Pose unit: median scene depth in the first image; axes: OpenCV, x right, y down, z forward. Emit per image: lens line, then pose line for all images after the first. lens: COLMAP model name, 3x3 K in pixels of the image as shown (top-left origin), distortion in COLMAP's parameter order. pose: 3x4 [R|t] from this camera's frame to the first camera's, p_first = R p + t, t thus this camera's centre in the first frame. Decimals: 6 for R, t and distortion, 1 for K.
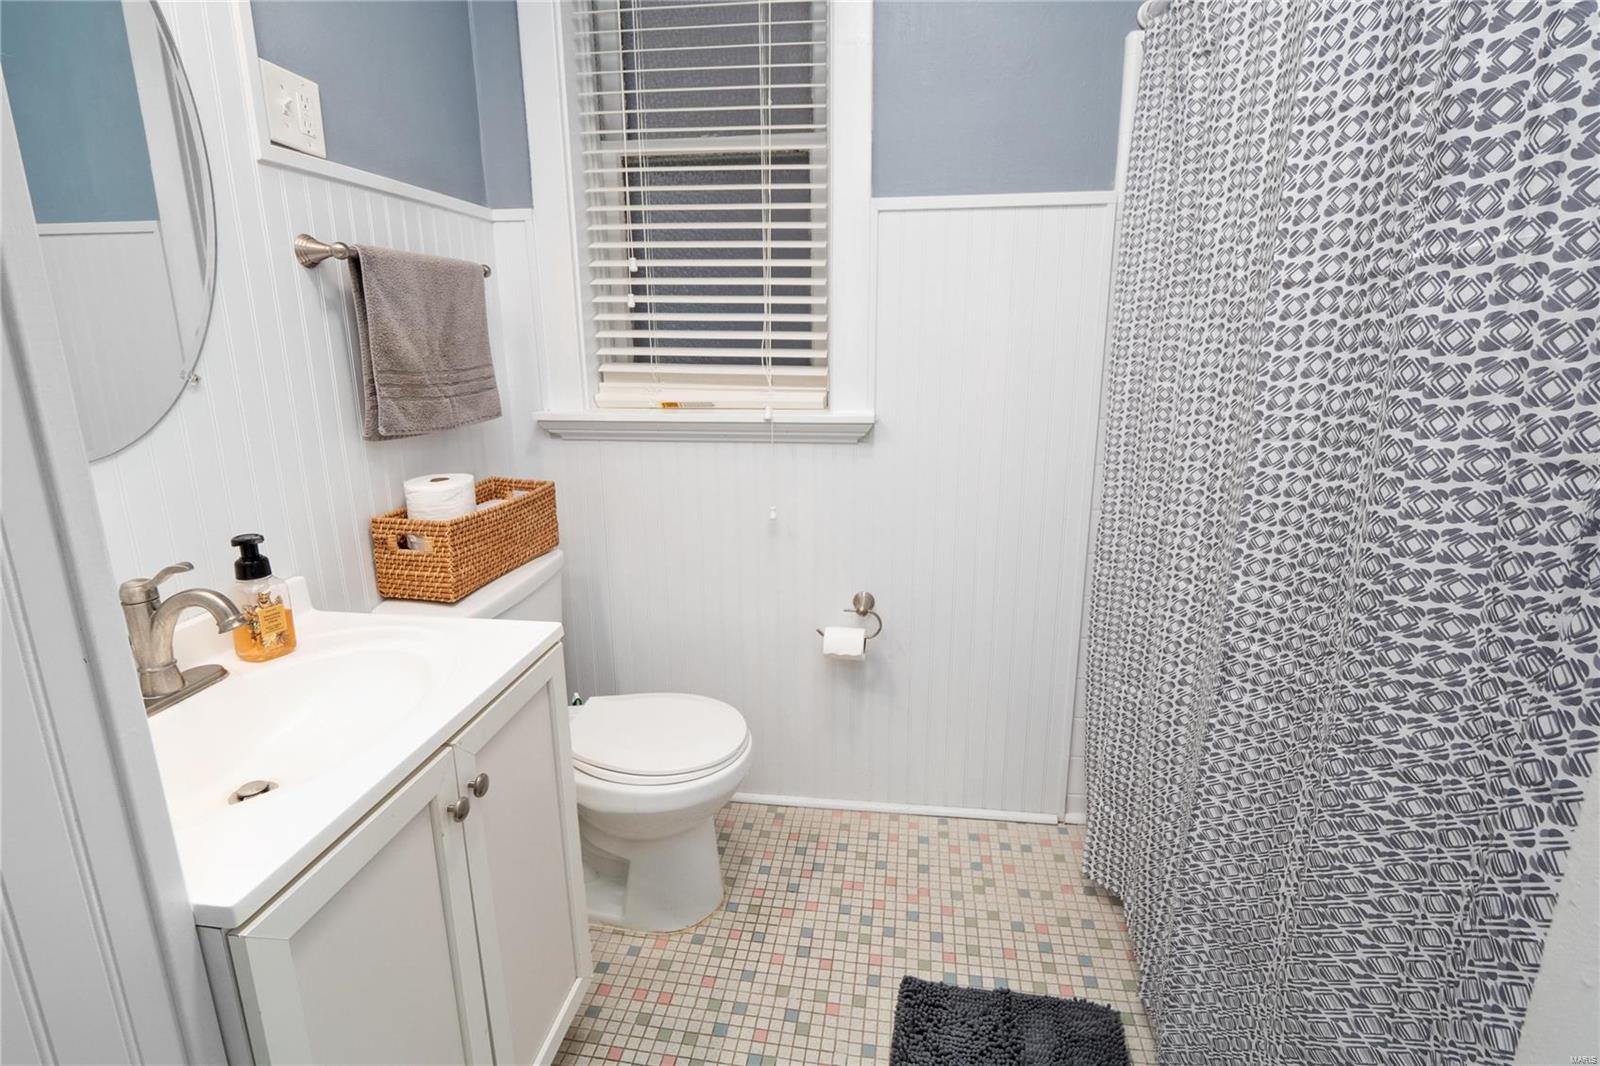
lens RADIAL K [[753.6, 0, 802.0], [0, 753.6, 522.3], [0, 0, 1]] dist [-0.011716, -0.004363]
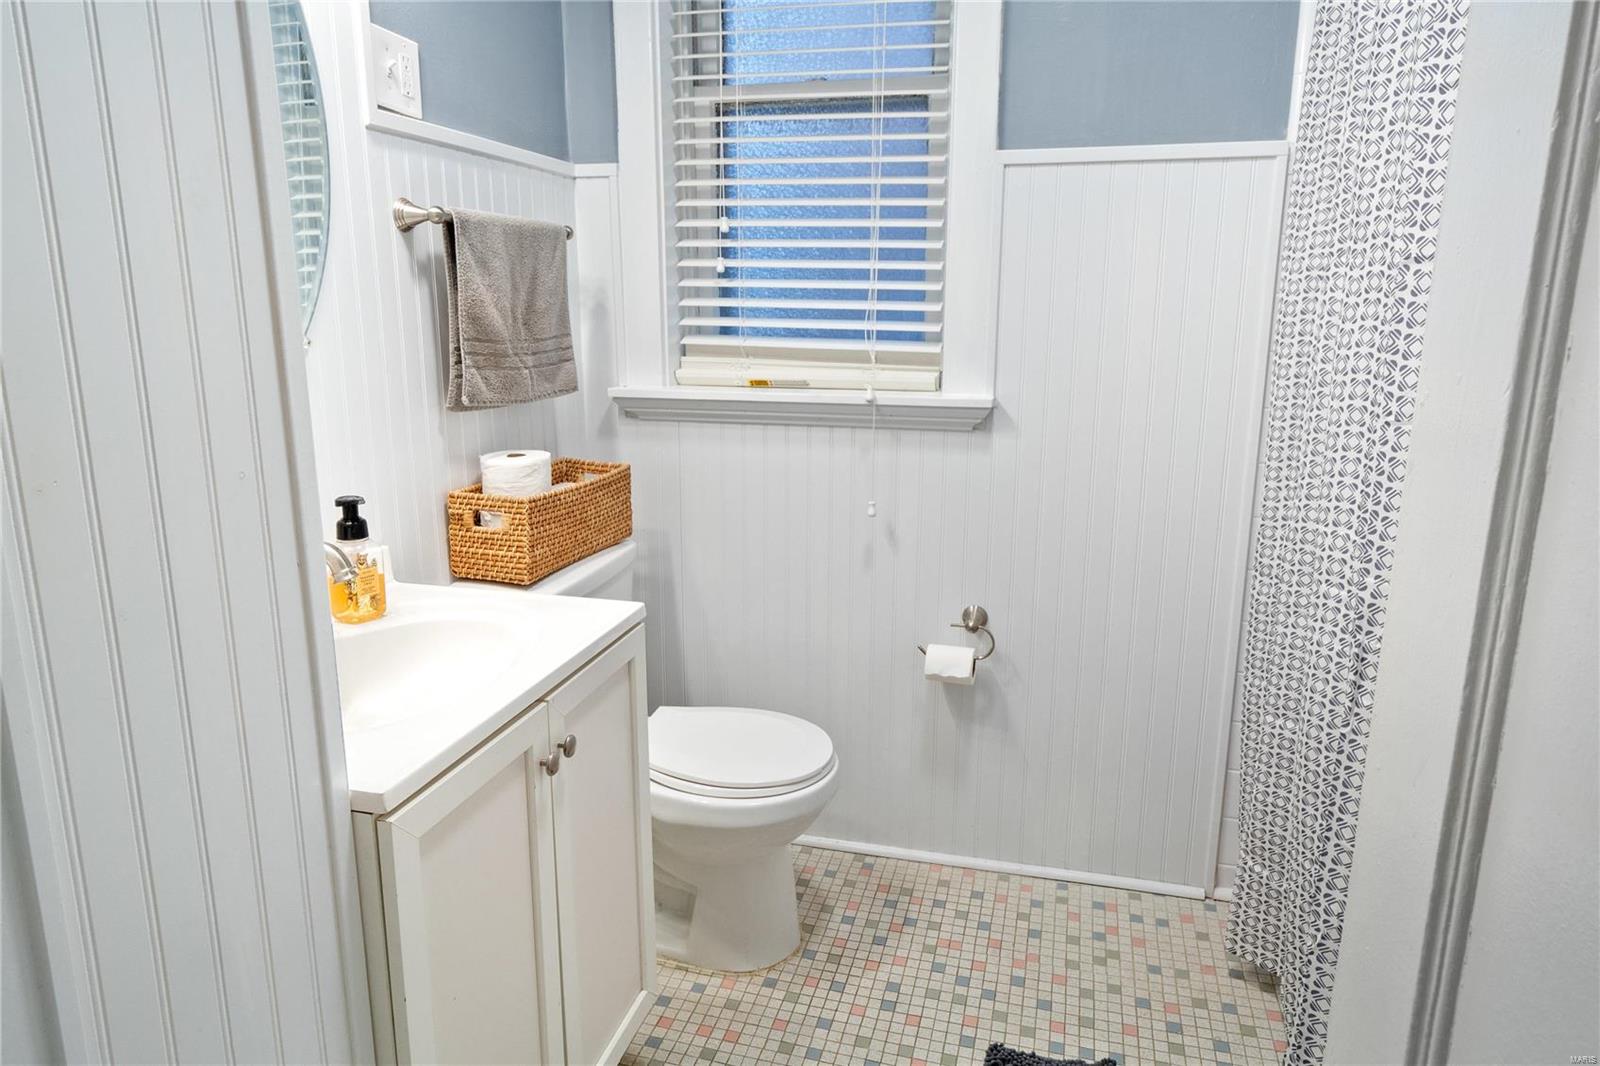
lens RADIAL K [[1022.9, 0, 803.5], [0, 1022.9, 534.4], [0, 0, 1]] dist [-0.012104, -0.003723]
pose [[0.993279, 0.034274, -0.110555, 0.016338], [-0.036691, 0.999128, -0.019903, 0.049470], [0.109777, 0.023826, 0.993671, -0.206320]]
